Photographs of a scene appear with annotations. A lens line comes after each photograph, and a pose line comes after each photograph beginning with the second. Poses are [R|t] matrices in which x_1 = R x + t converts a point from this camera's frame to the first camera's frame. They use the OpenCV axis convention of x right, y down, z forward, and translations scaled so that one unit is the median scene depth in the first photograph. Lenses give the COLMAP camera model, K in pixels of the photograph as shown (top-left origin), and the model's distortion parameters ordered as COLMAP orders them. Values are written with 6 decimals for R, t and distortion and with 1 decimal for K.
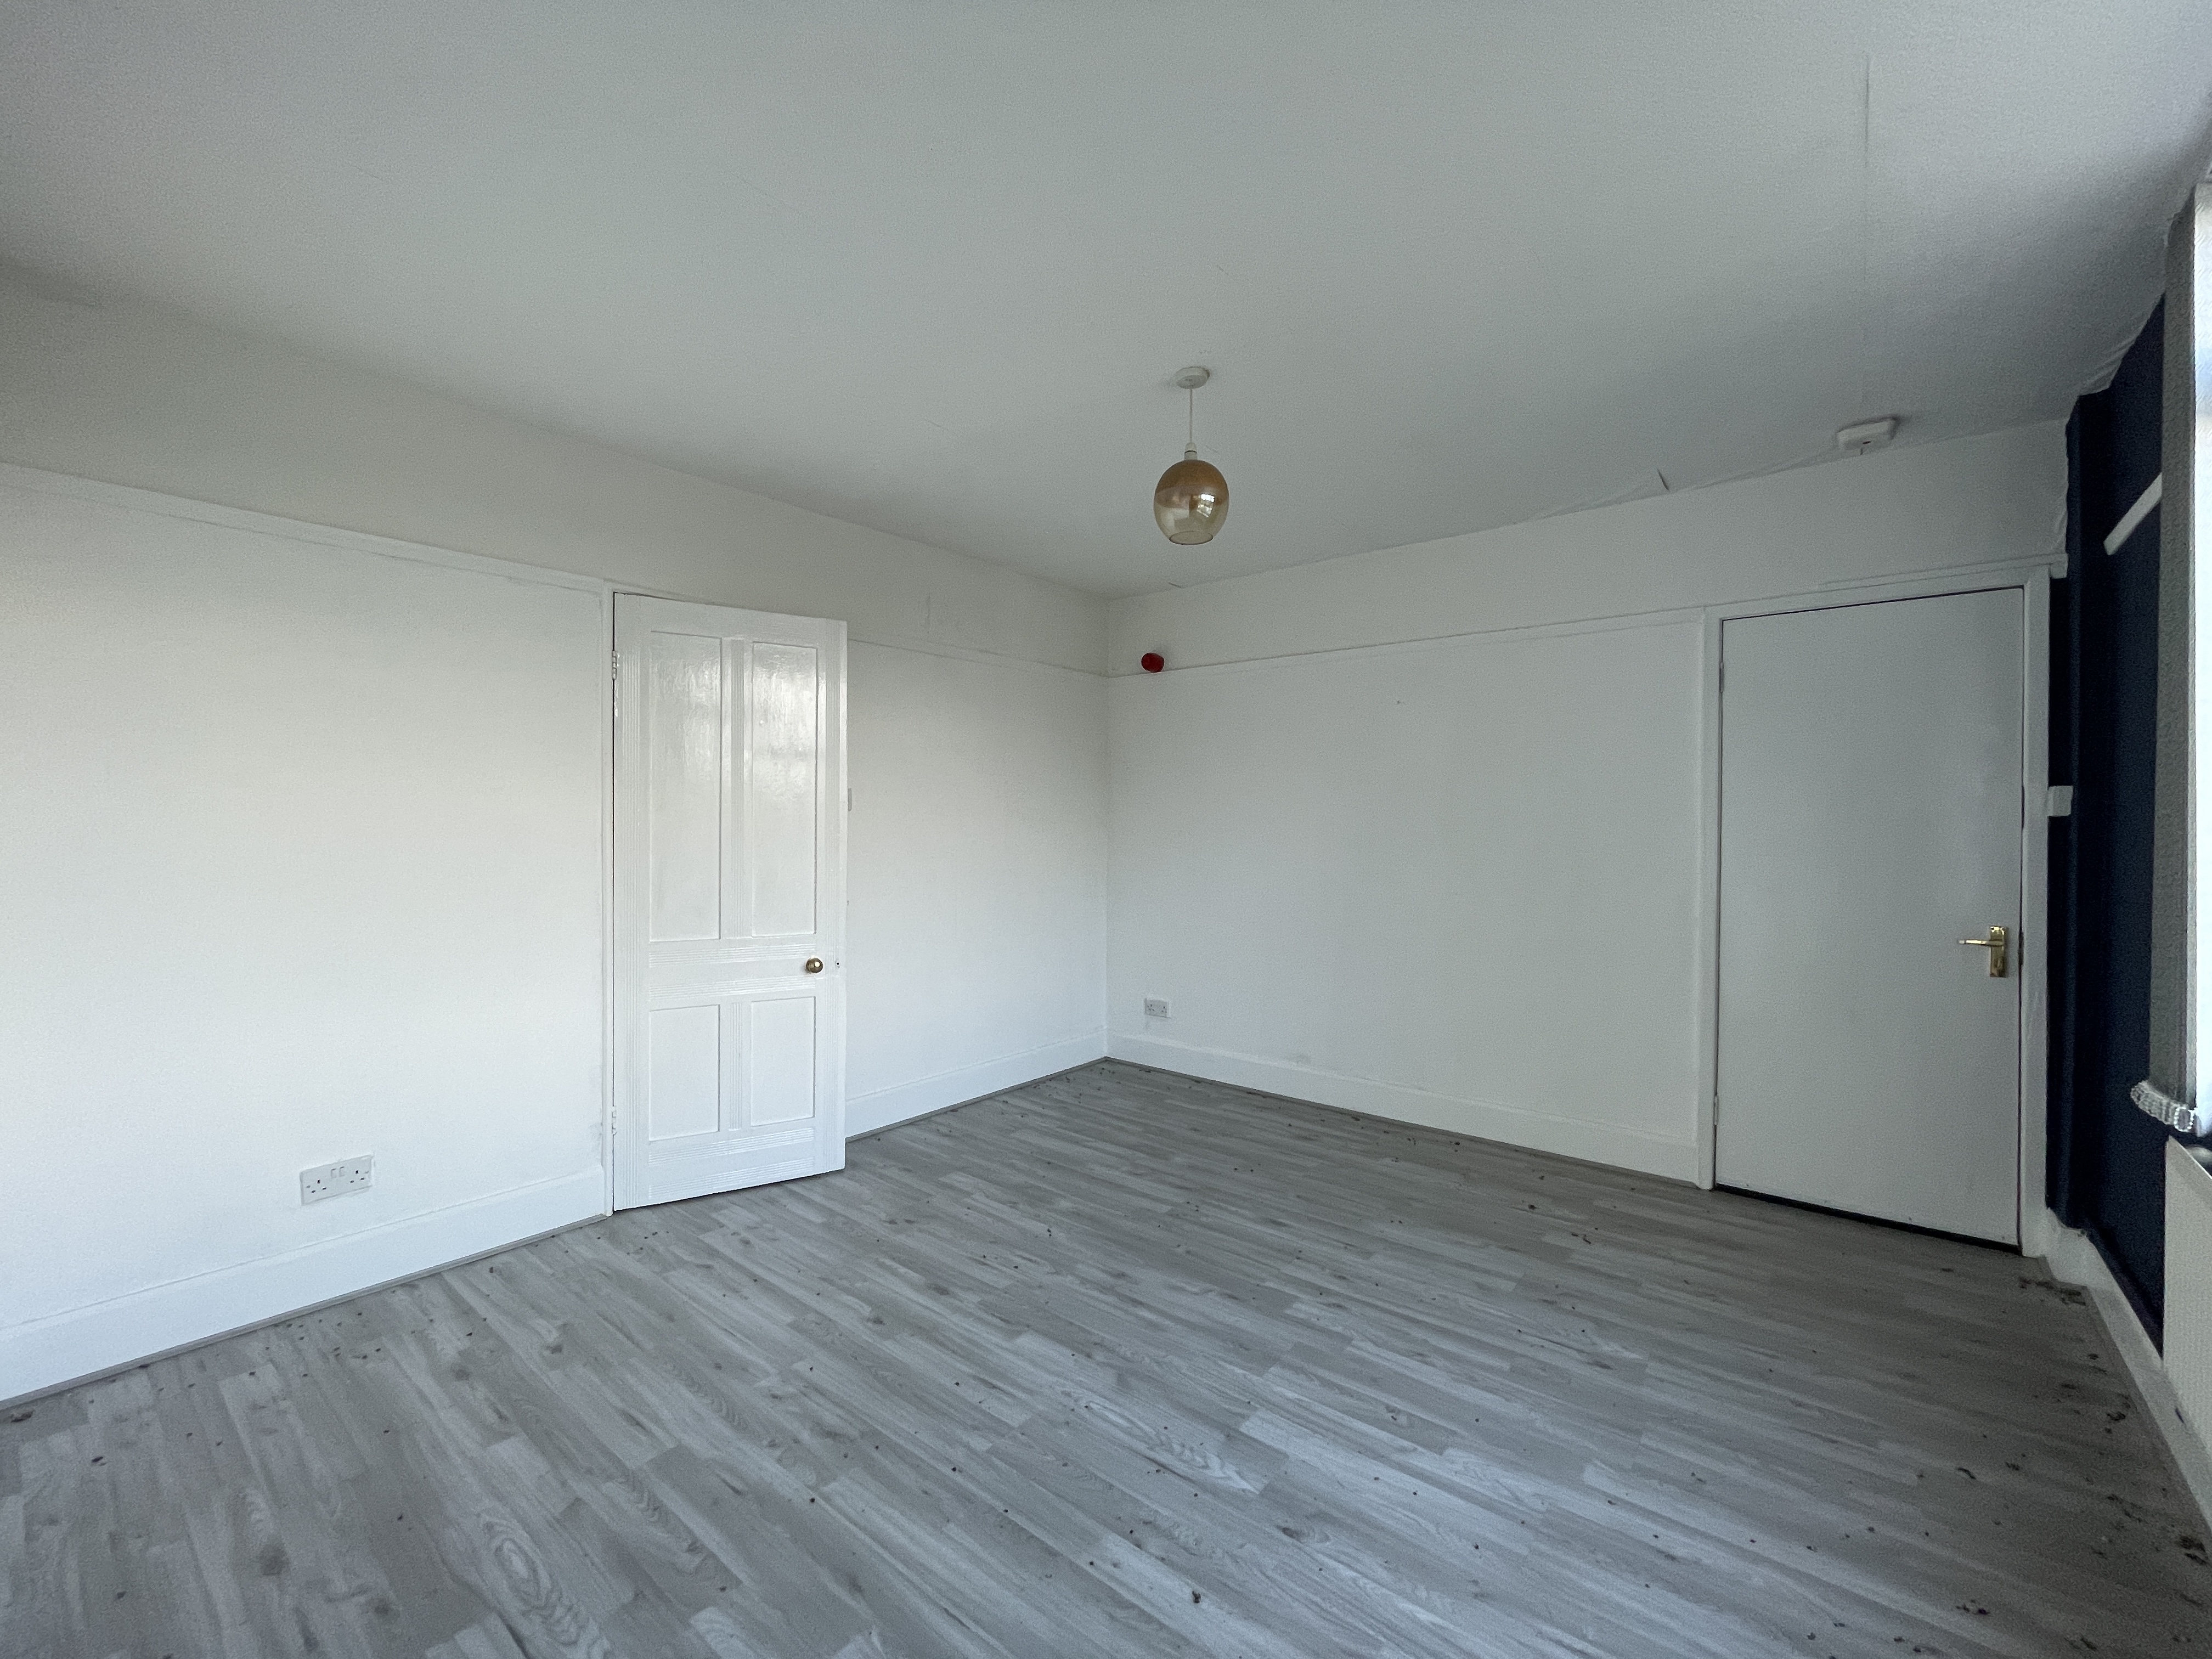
lens RADIAL K [[907.4, 0, 1101.8], [0, 907.4, 832.5], [0, 0, 1]] dist [0.002044, 0.000325]
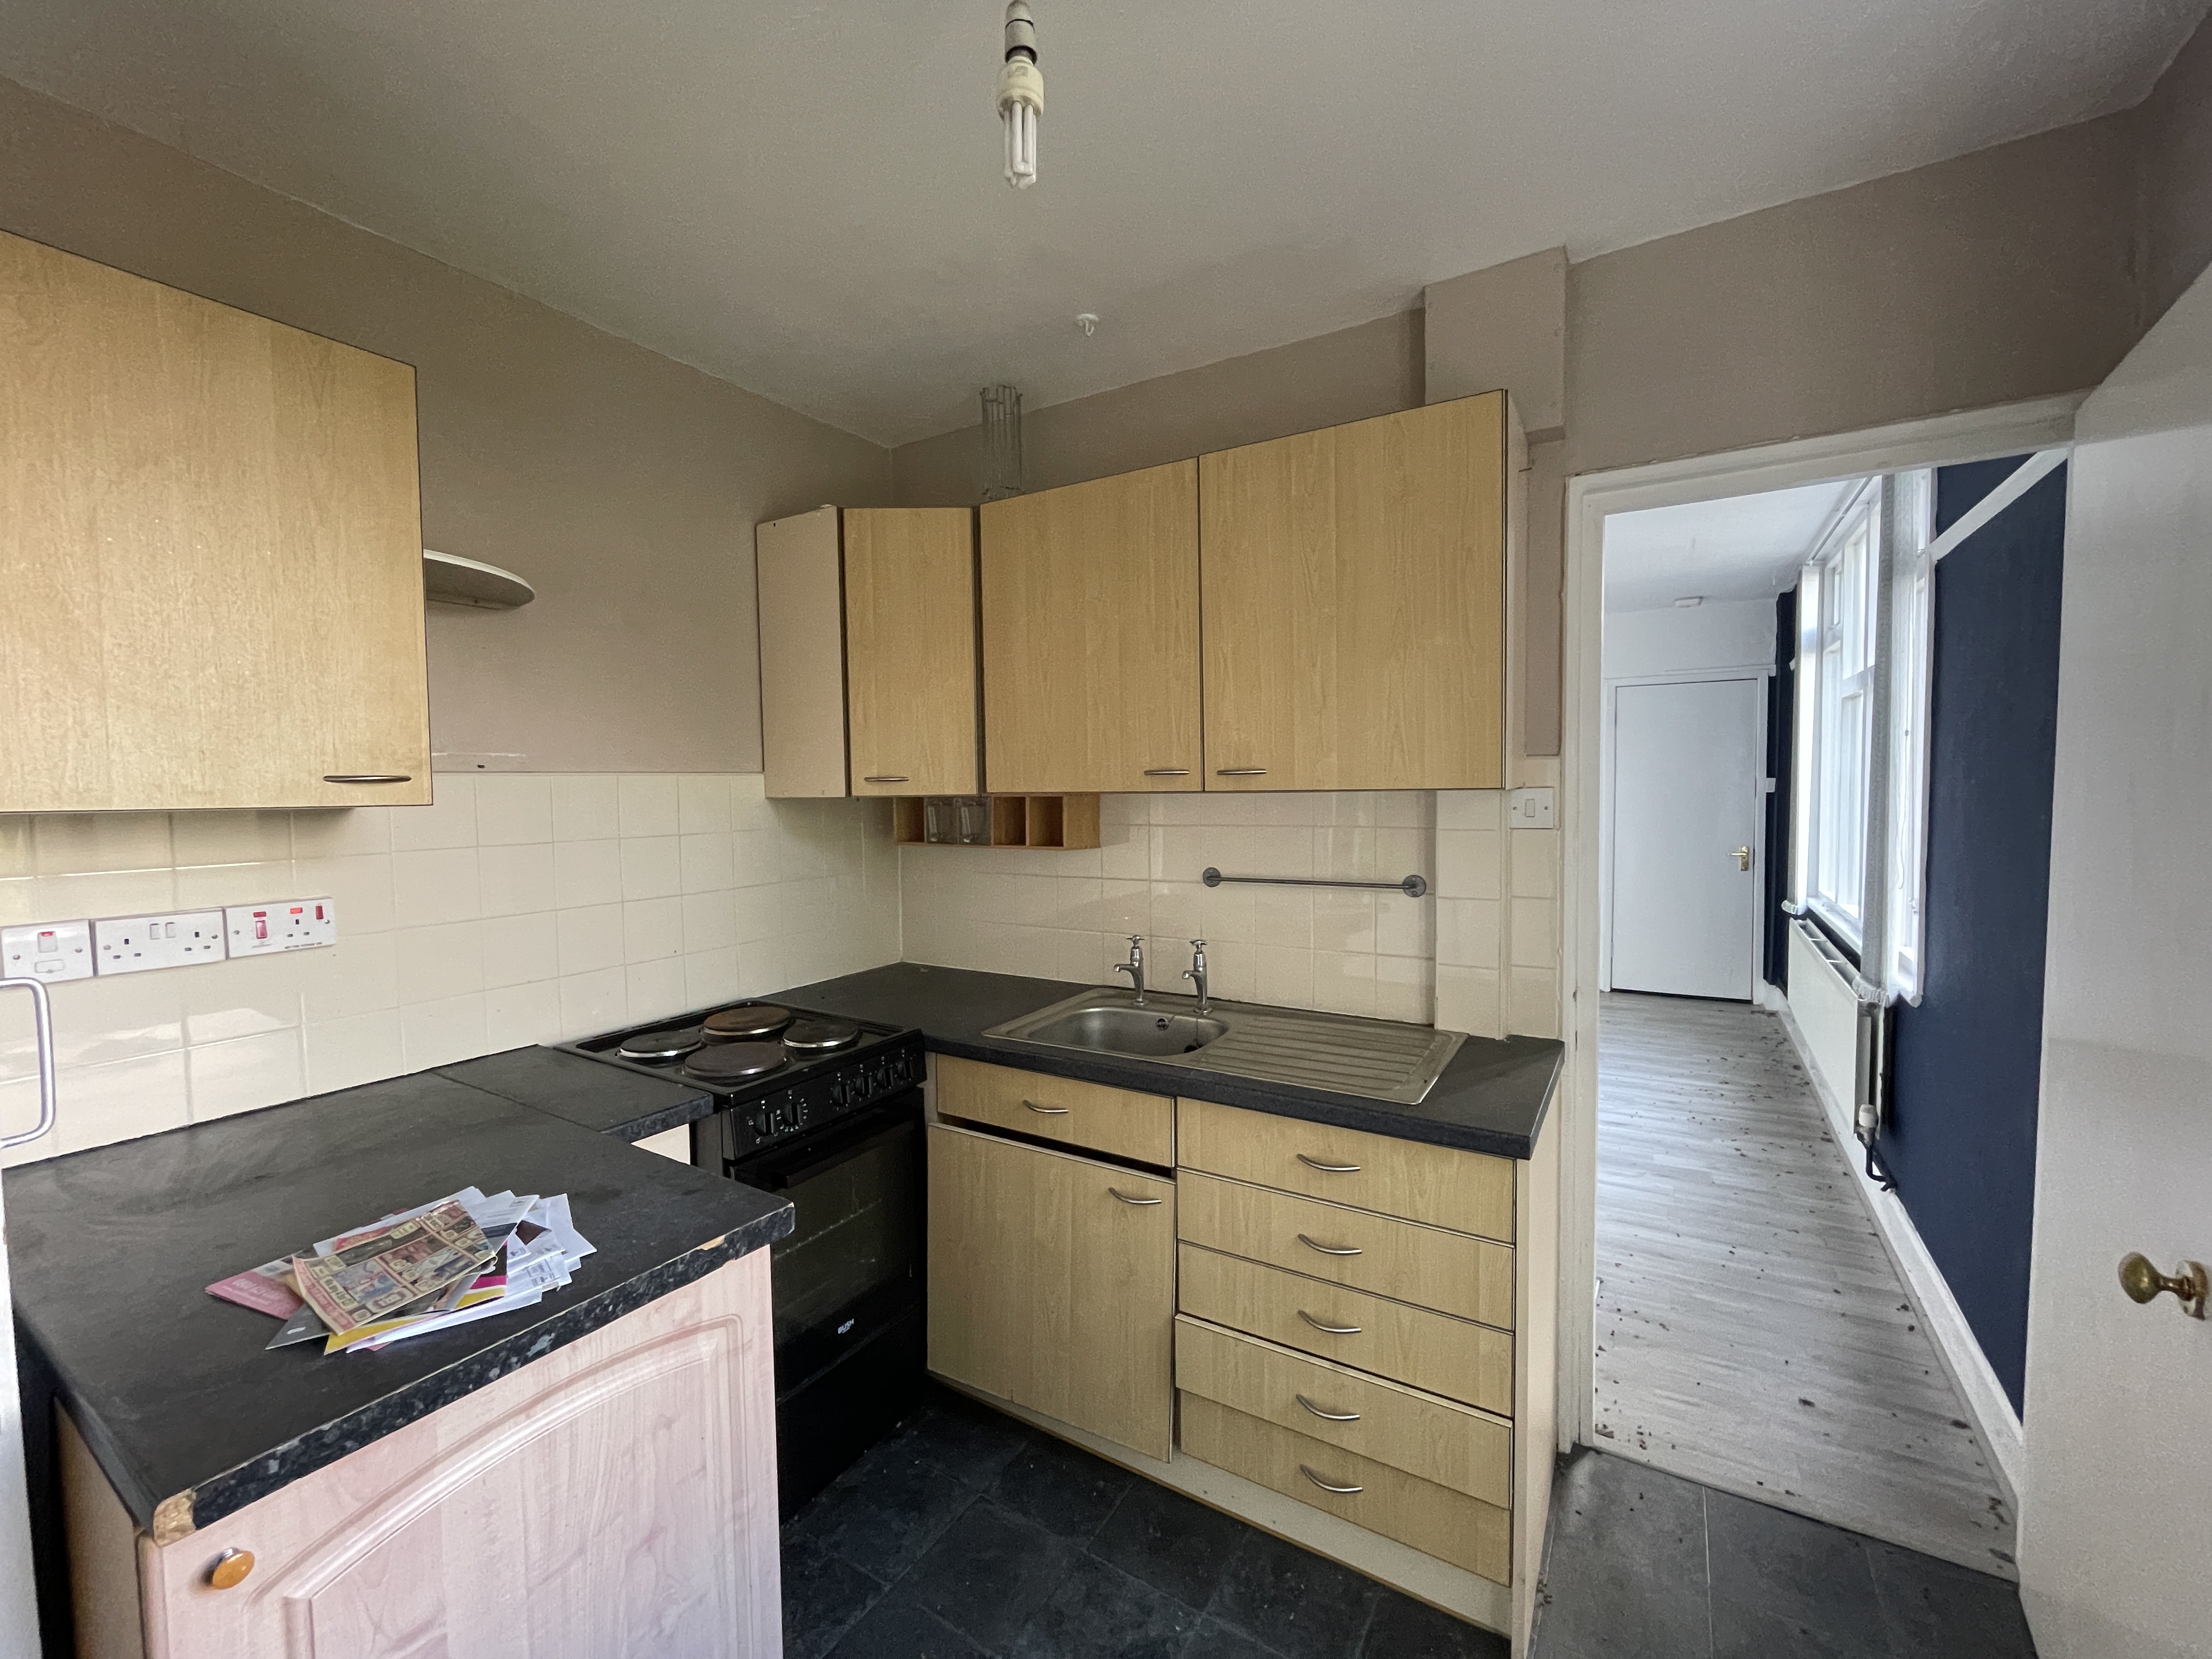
lens RADIAL K [[907.4, 0, 1106.2], [0, 907.4, 828.7], [0, 0, 1]] dist [0.002044, 0.000325]
pose [[0.989546, -0.024895, 0.142056, -0.751283], [0.018834, 0.998860, 0.043855, -0.054344], [-0.142986, -0.040721, 0.988887, -0.843835]]
